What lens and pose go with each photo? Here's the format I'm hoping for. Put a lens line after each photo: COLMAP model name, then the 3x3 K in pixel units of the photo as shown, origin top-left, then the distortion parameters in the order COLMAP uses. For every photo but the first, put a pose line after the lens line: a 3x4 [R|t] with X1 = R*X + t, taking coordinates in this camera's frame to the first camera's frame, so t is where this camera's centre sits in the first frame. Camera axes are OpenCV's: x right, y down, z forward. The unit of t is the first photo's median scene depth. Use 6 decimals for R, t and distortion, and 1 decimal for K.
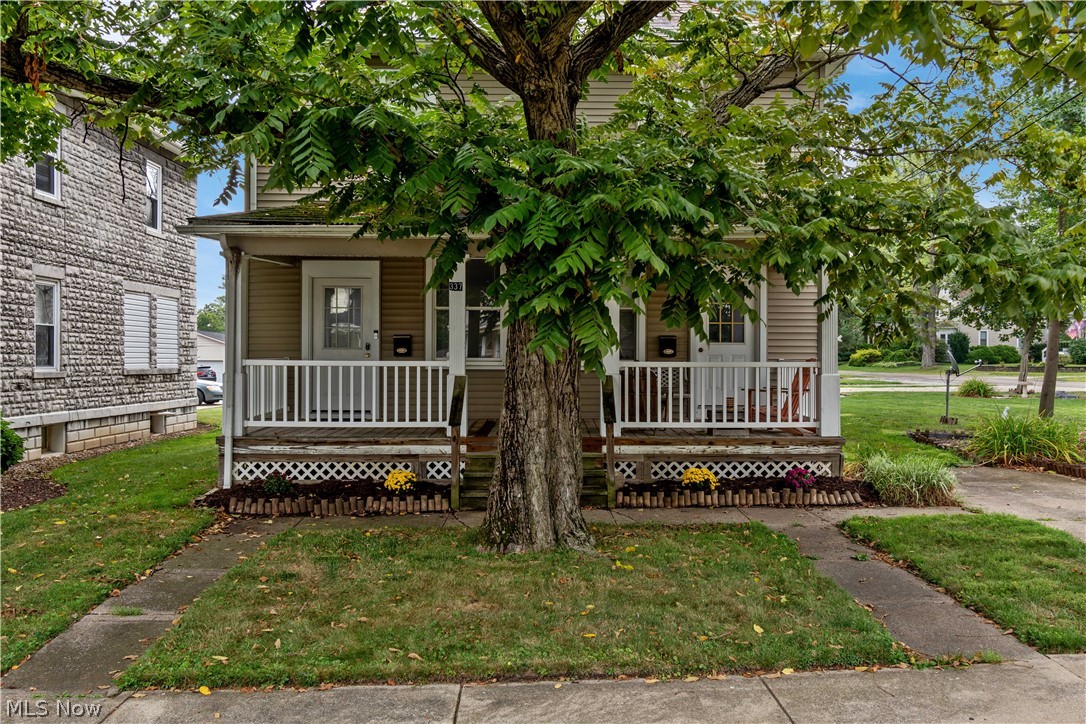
lens RADIAL K [[875.1, 0, 543.0], [0, 875.1, 362.0], [0, 0, 1]] dist [0.002332, -0.008833]
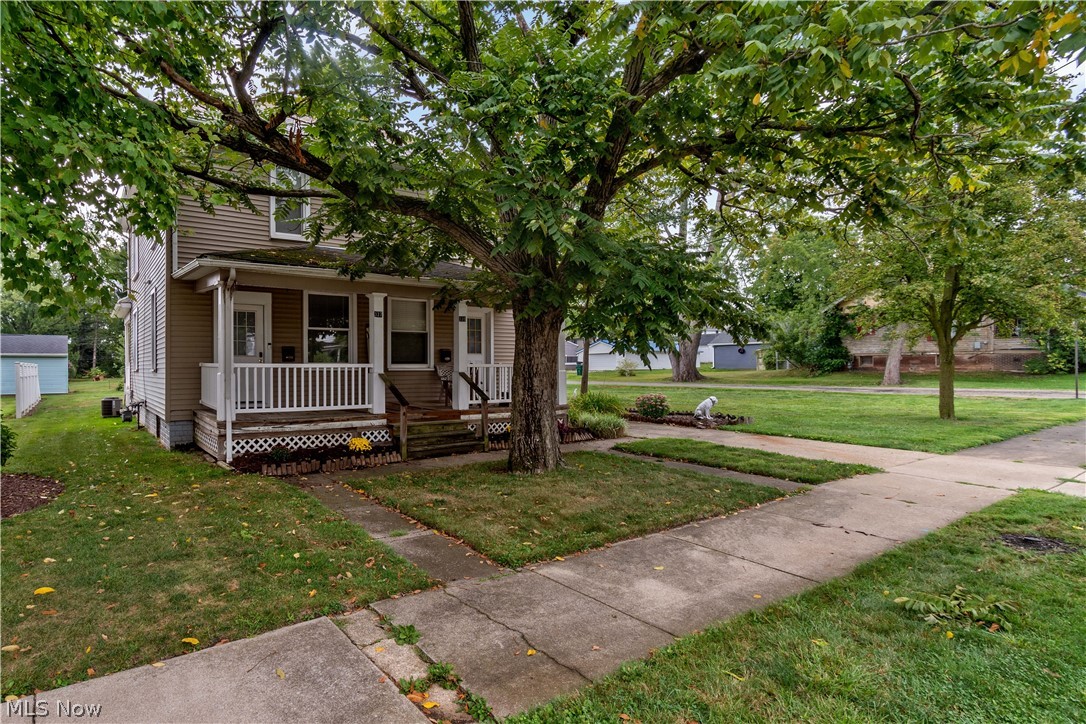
lens RADIAL K [[582.5, 0, 446.4], [0, 582.5, 364.2], [0, 0, 1]] dist [0.002825, 0.000058]
pose [[0.864915, -0.003280, 0.501907, -0.532336], [0.008323, 0.999935, -0.007807, 0.009043], [-0.501849, 0.010930, 0.864886, 0.076682]]
